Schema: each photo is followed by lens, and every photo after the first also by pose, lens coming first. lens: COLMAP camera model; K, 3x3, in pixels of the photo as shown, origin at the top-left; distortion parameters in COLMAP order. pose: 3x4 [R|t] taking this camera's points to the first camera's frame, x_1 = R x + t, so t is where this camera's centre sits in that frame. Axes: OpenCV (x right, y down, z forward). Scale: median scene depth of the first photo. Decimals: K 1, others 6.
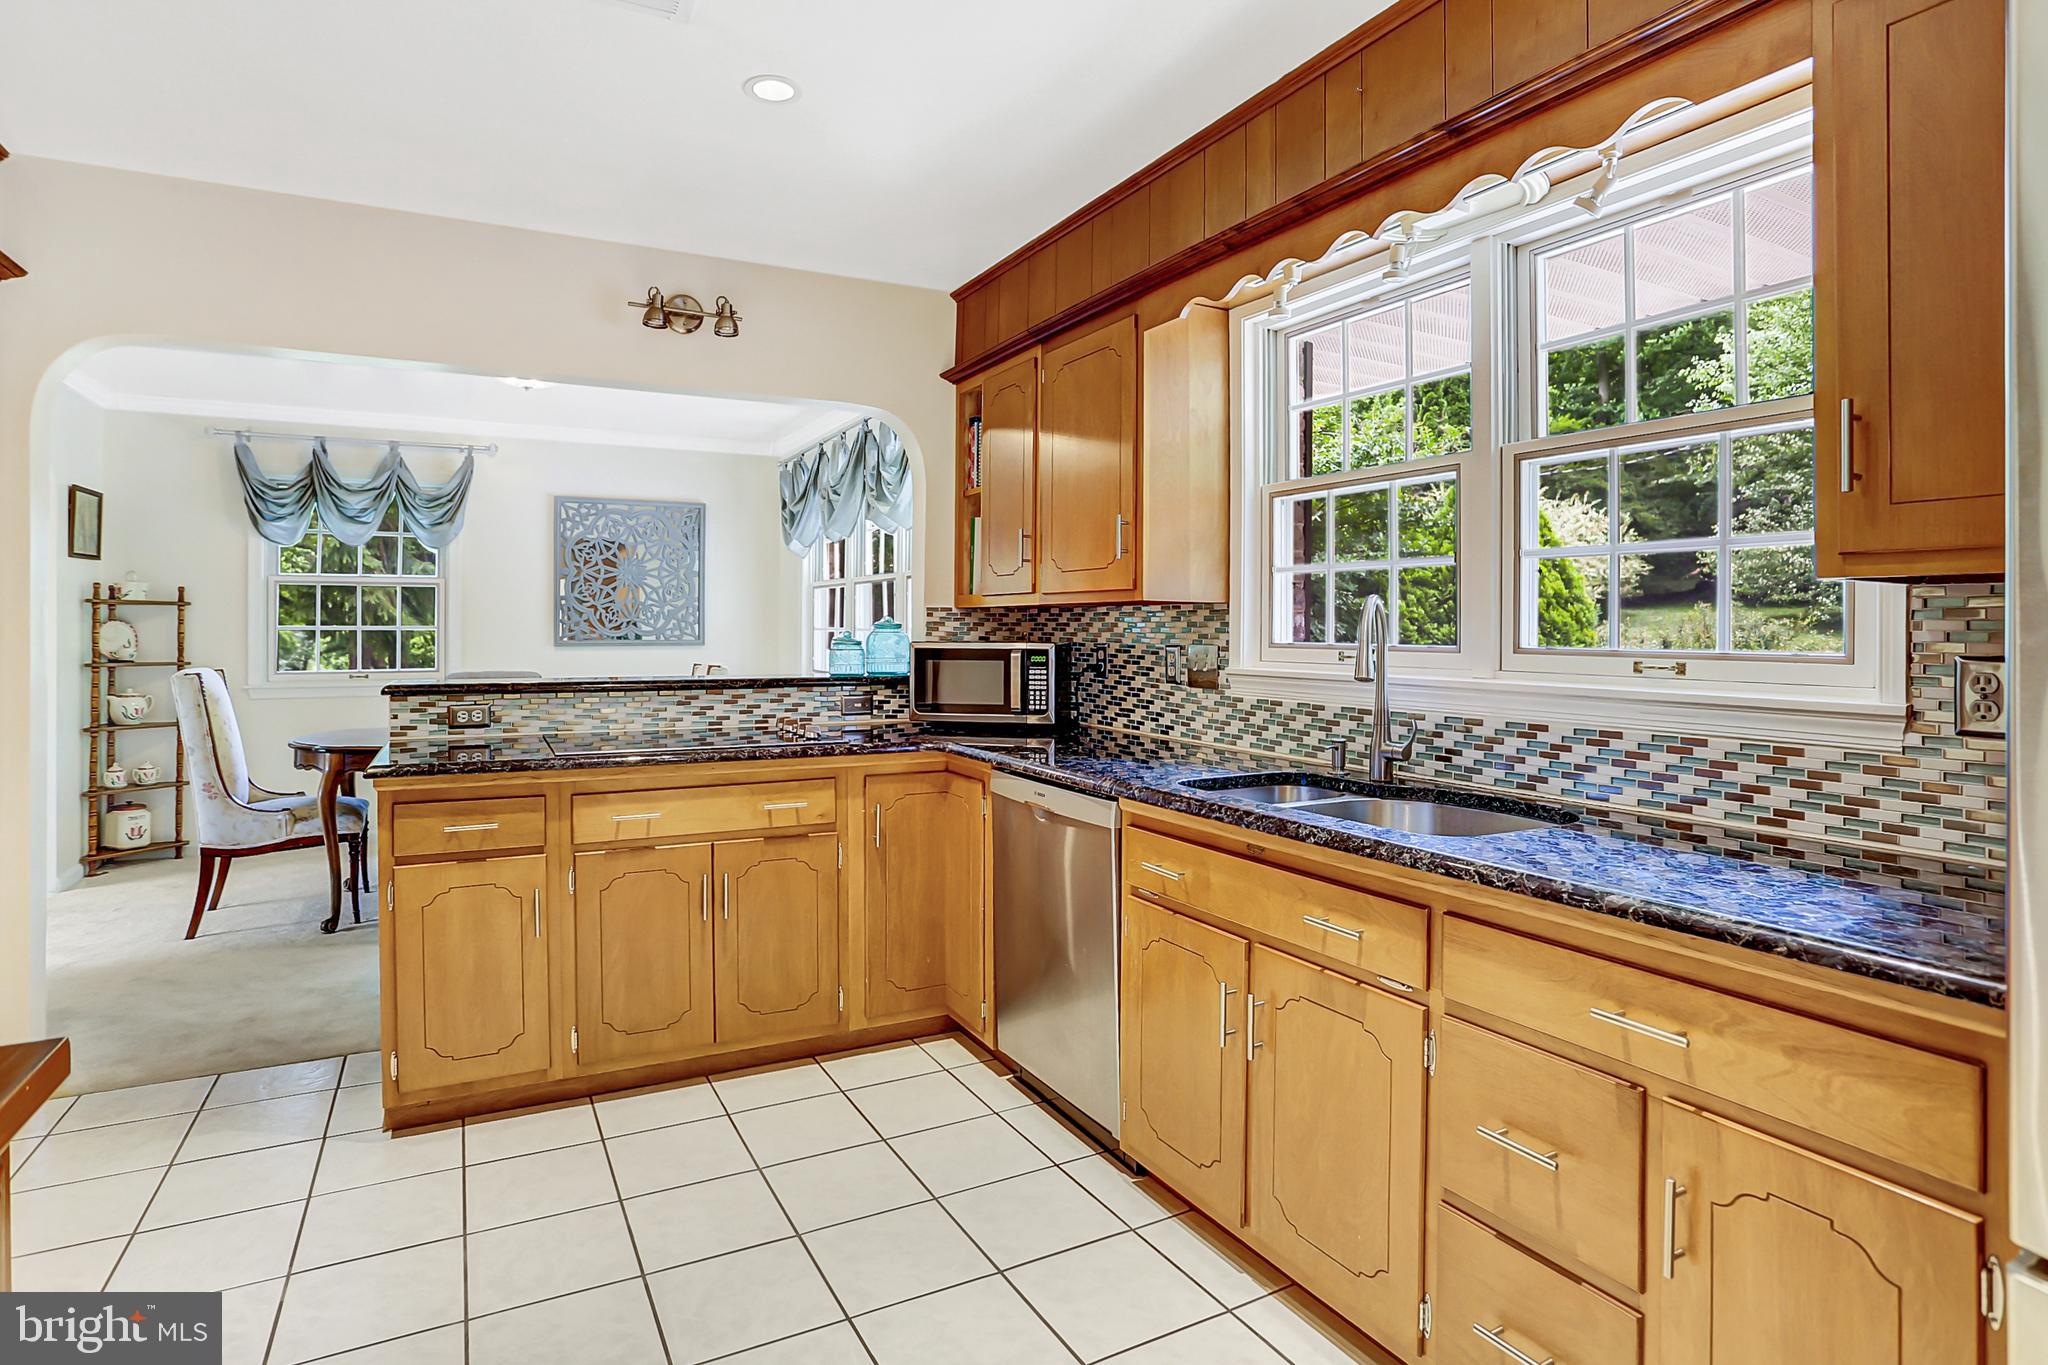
lens RADIAL K [[1066.5, 0, 951.8], [0, 1066.5, 620.0], [0, 0, 1]] dist [-0.055500, 0.035982]
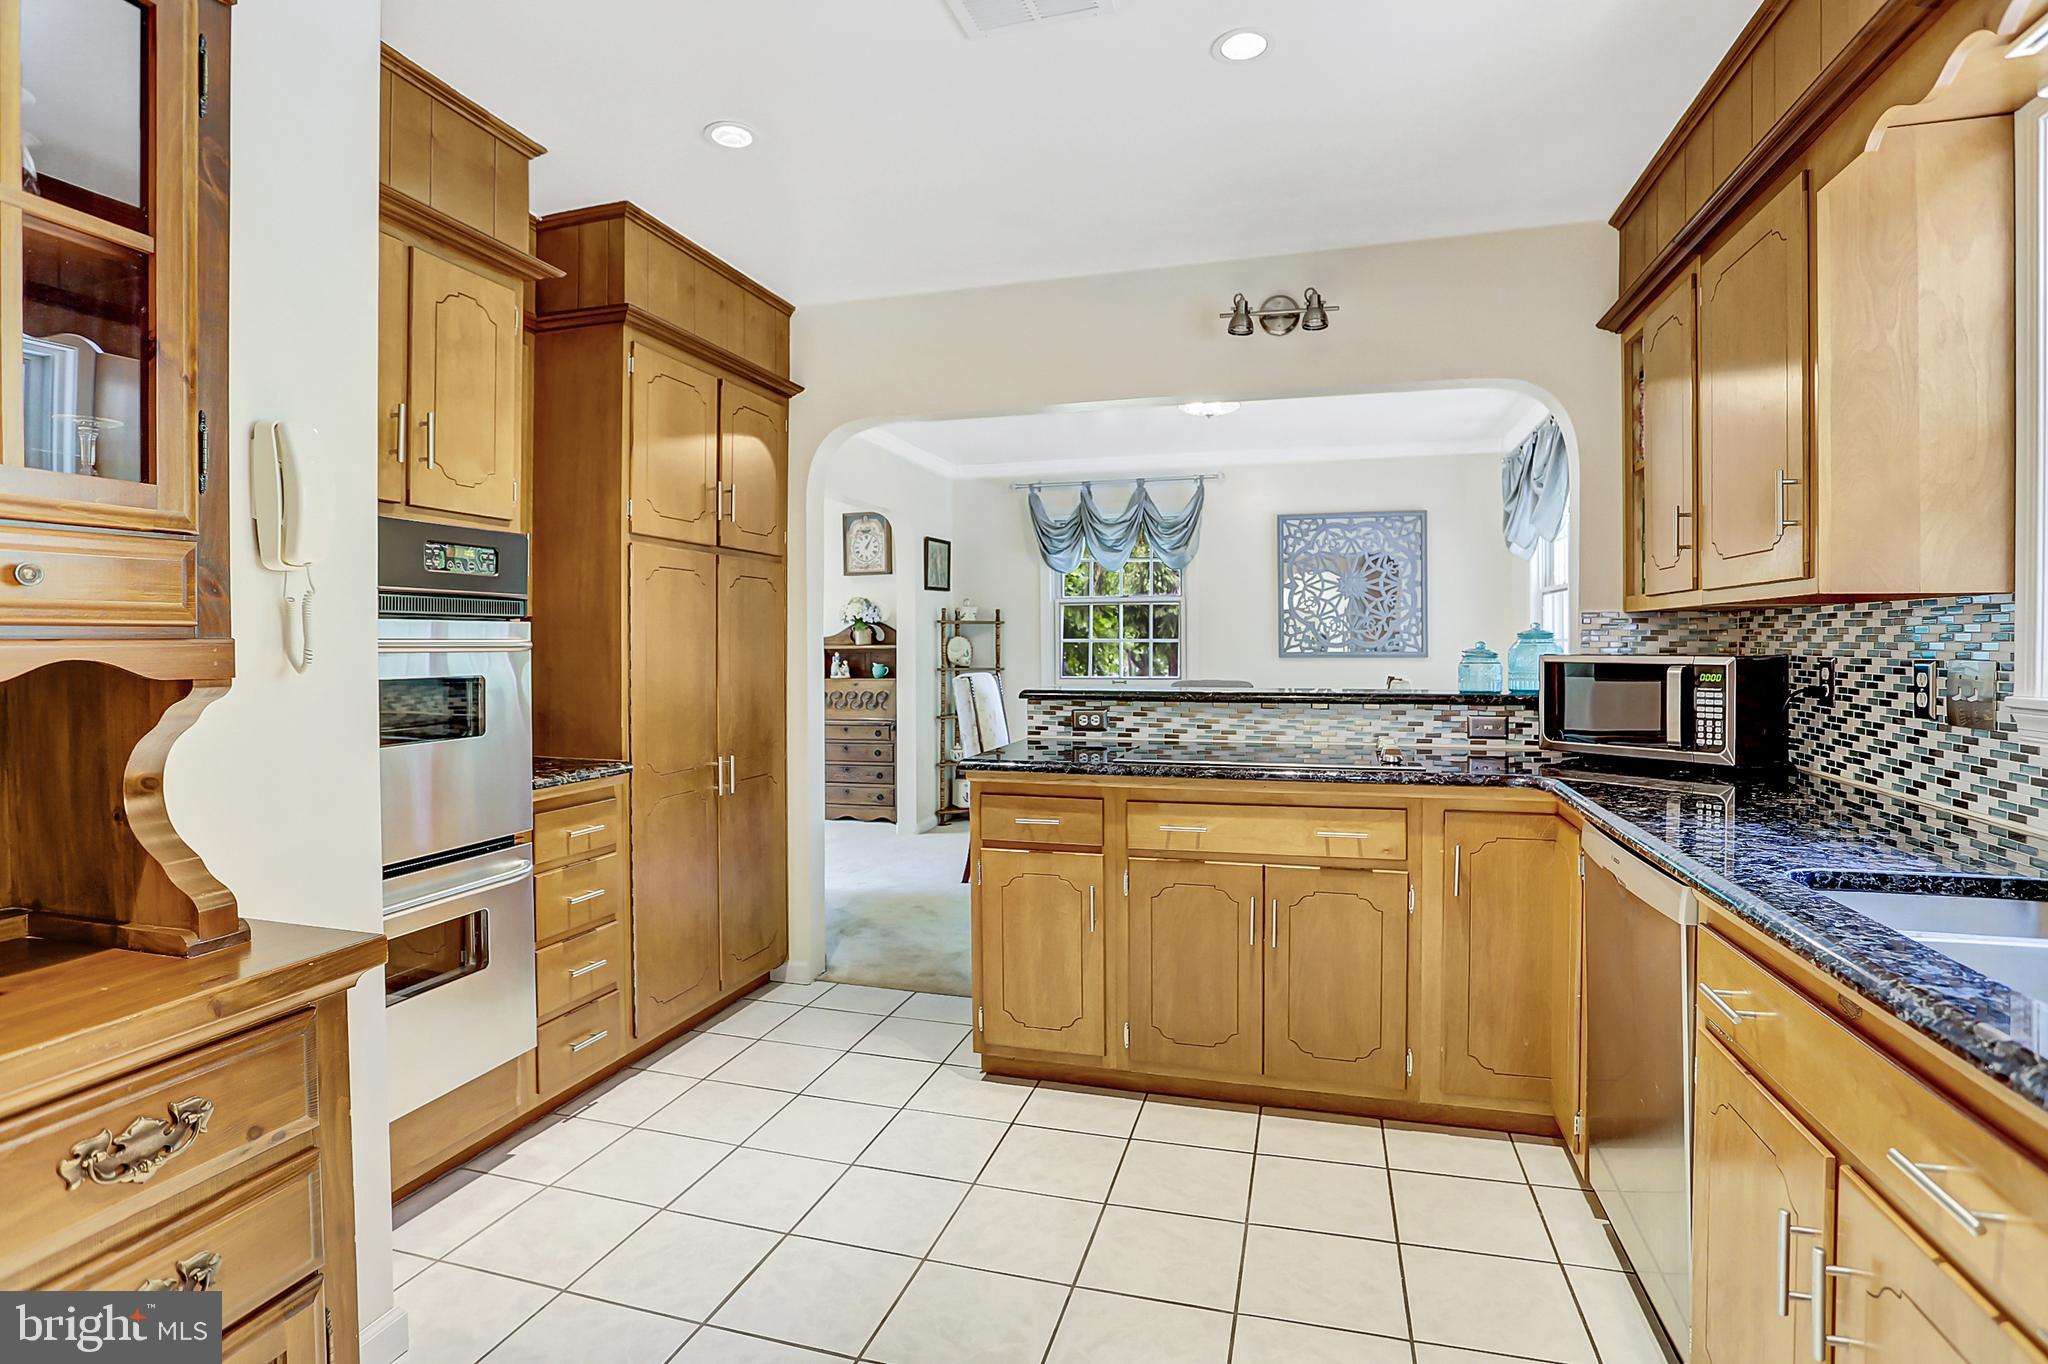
lens RADIAL K [[995.7, 0, 1048.9], [0, 995.7, 644.9], [0, 0, 1]] dist [-0.060203, 0.032154]
pose [[0.747932, -0.002259, -0.663772, 0.194976], [0.010688, 0.999906, 0.008640, 0.002963], [0.663690, -0.013556, 0.747885, 0.188251]]
